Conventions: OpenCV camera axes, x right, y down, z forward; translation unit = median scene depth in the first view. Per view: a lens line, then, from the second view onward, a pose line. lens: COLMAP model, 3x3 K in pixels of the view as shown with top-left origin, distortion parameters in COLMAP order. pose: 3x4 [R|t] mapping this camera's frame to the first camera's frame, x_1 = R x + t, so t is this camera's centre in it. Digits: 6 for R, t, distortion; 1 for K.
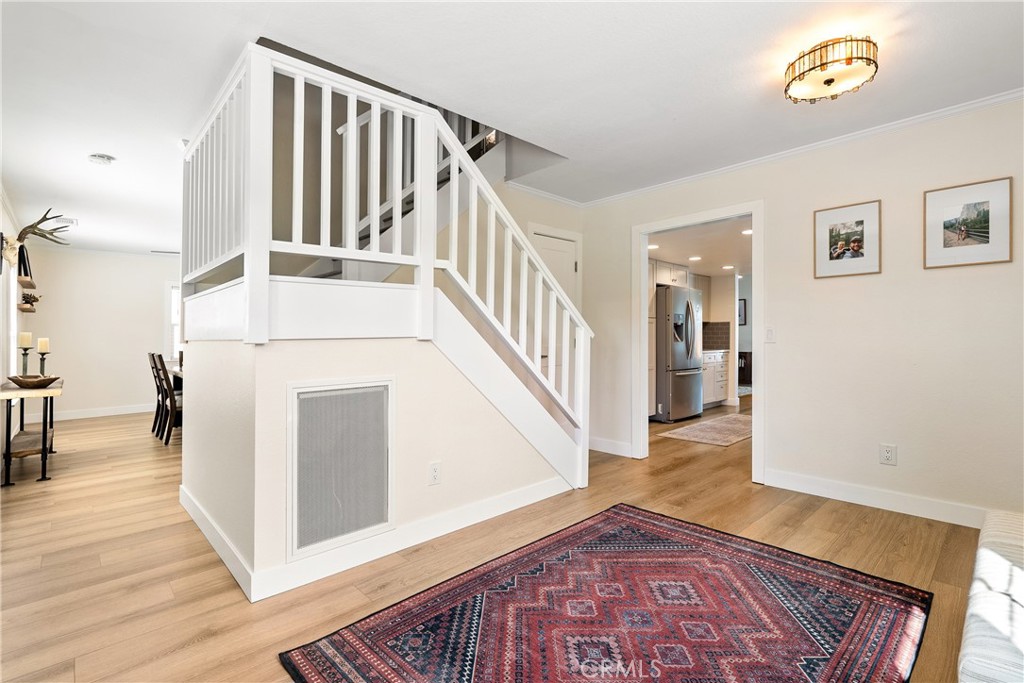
lens RADIAL K [[461.2, 0, 512.0], [0, 461.2, 341.5], [0, 0, 1]] dist [-0.006038, 0.000590]
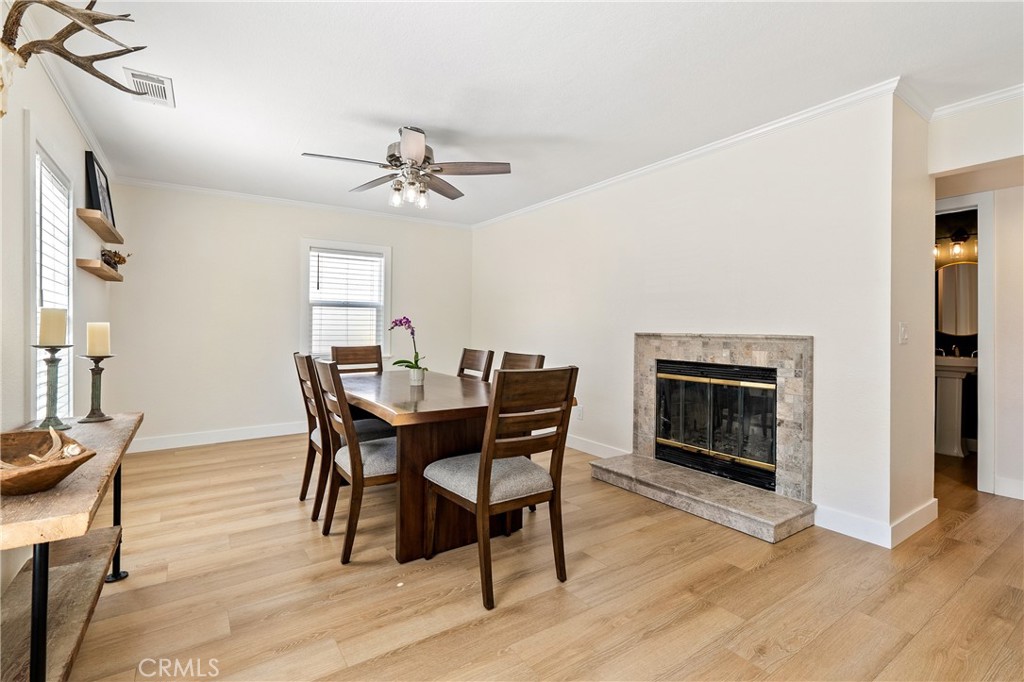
lens RADIAL K [[461.2, 0, 512.0], [0, 461.2, 341.0], [0, 0, 1]] dist [-0.006038, 0.000590]
pose [[0.987134, 0.015803, -0.159114, -0.454053], [-0.011627, 0.999564, 0.027141, -0.005457], [0.159473, -0.024942, 0.986887, 0.510095]]
